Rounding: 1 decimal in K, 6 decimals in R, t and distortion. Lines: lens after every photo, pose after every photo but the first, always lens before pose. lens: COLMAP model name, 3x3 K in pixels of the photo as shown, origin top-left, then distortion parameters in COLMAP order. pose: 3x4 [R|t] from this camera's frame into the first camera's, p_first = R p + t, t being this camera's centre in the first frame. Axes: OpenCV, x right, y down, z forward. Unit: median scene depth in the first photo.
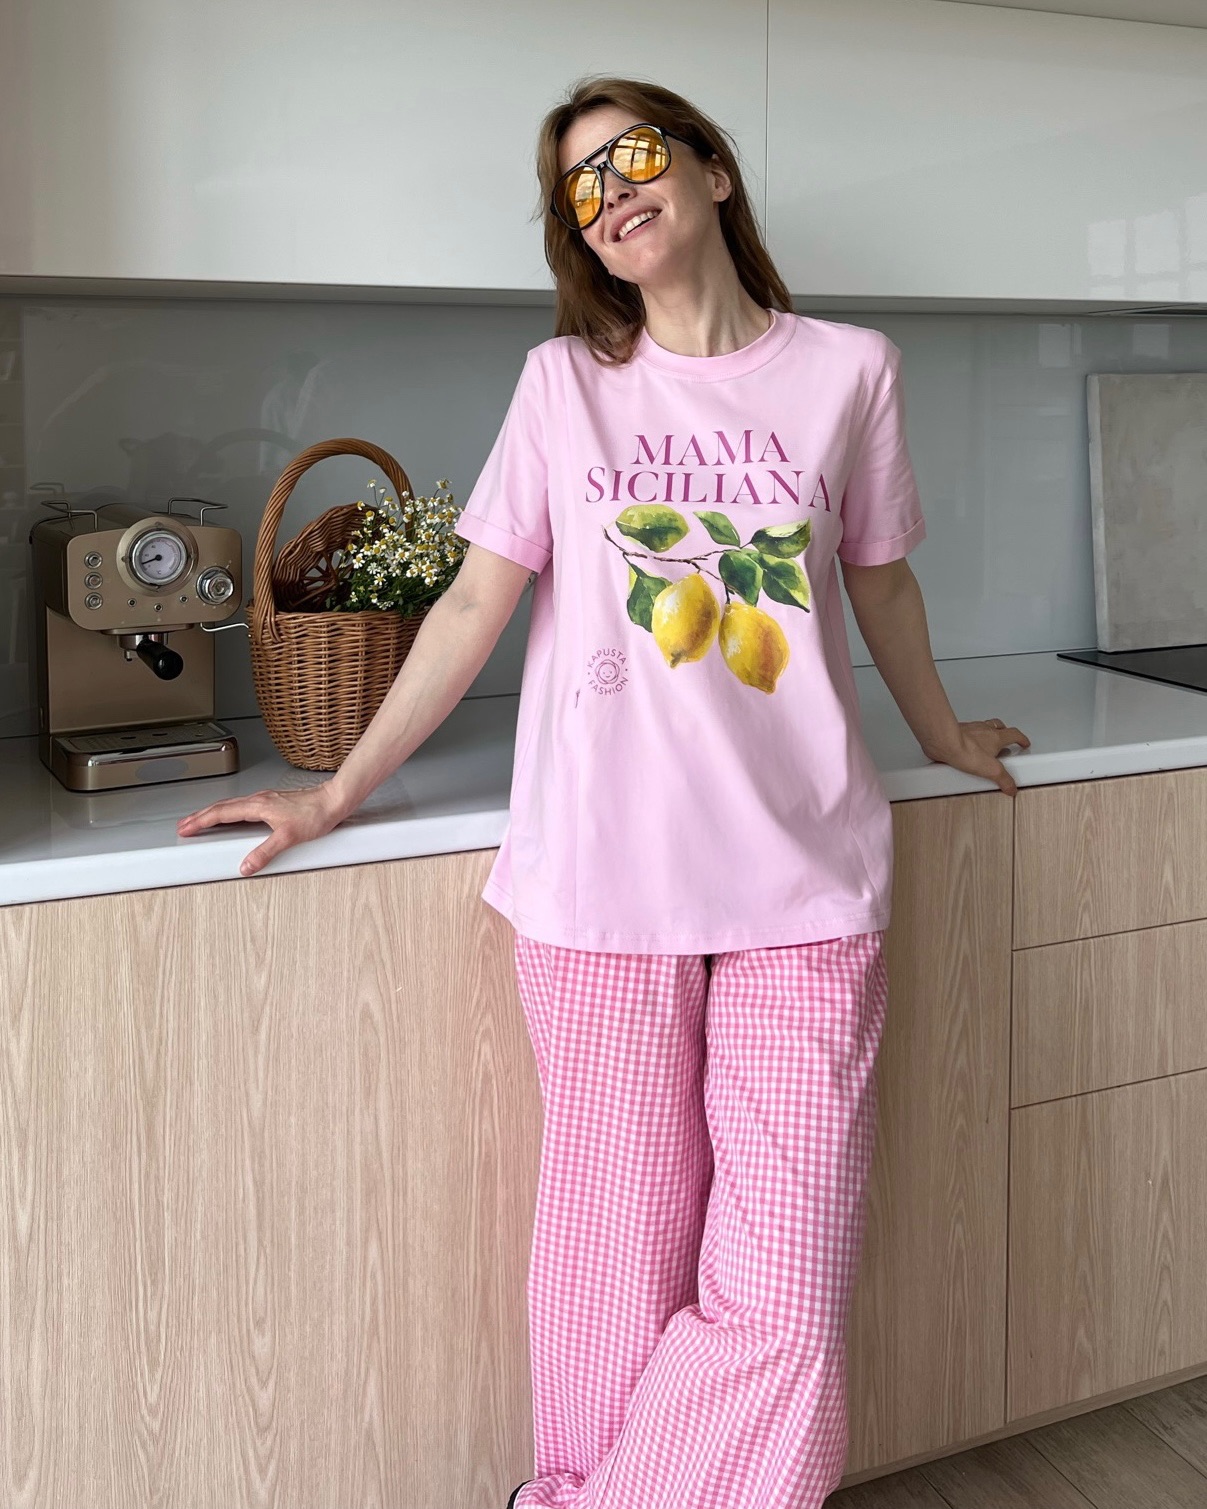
lens RADIAL K [[1532.5, 0, 568.9], [0, 1532.5, 468.9], [0, 0, 1]] dist [-0.022169, 0.019519]
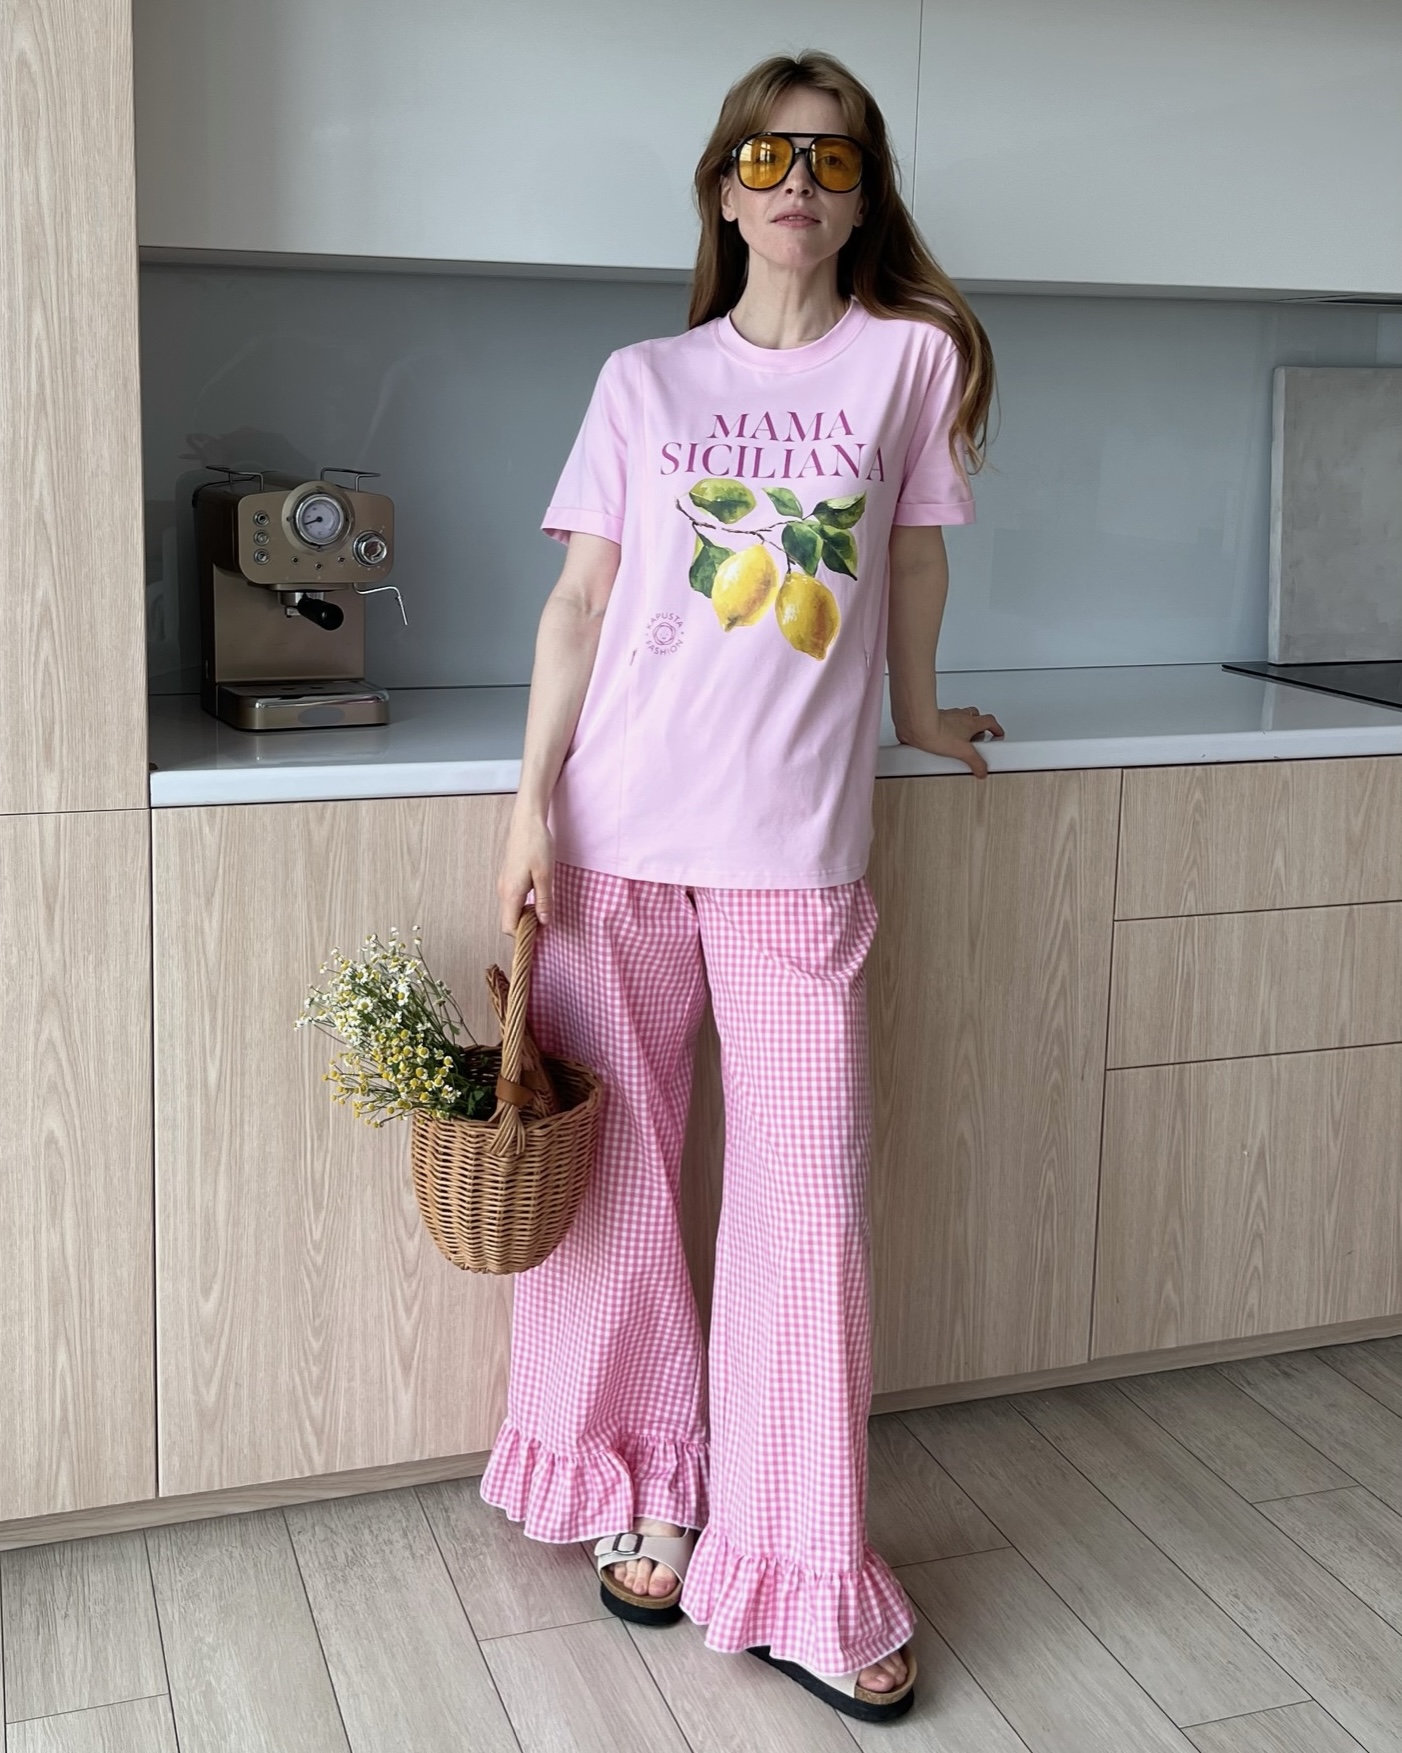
lens RADIAL K [[2073.4, 0, 641.0], [0, 2073.4, 721.7], [0, 0, 1]] dist [0.082145, -0.193006]
pose [[0.998108, 0.031635, -0.052715, 0.042042], [-0.025617, 0.993471, 0.111172, 0.032963], [0.055888, -0.109611, 0.992402, -0.483909]]
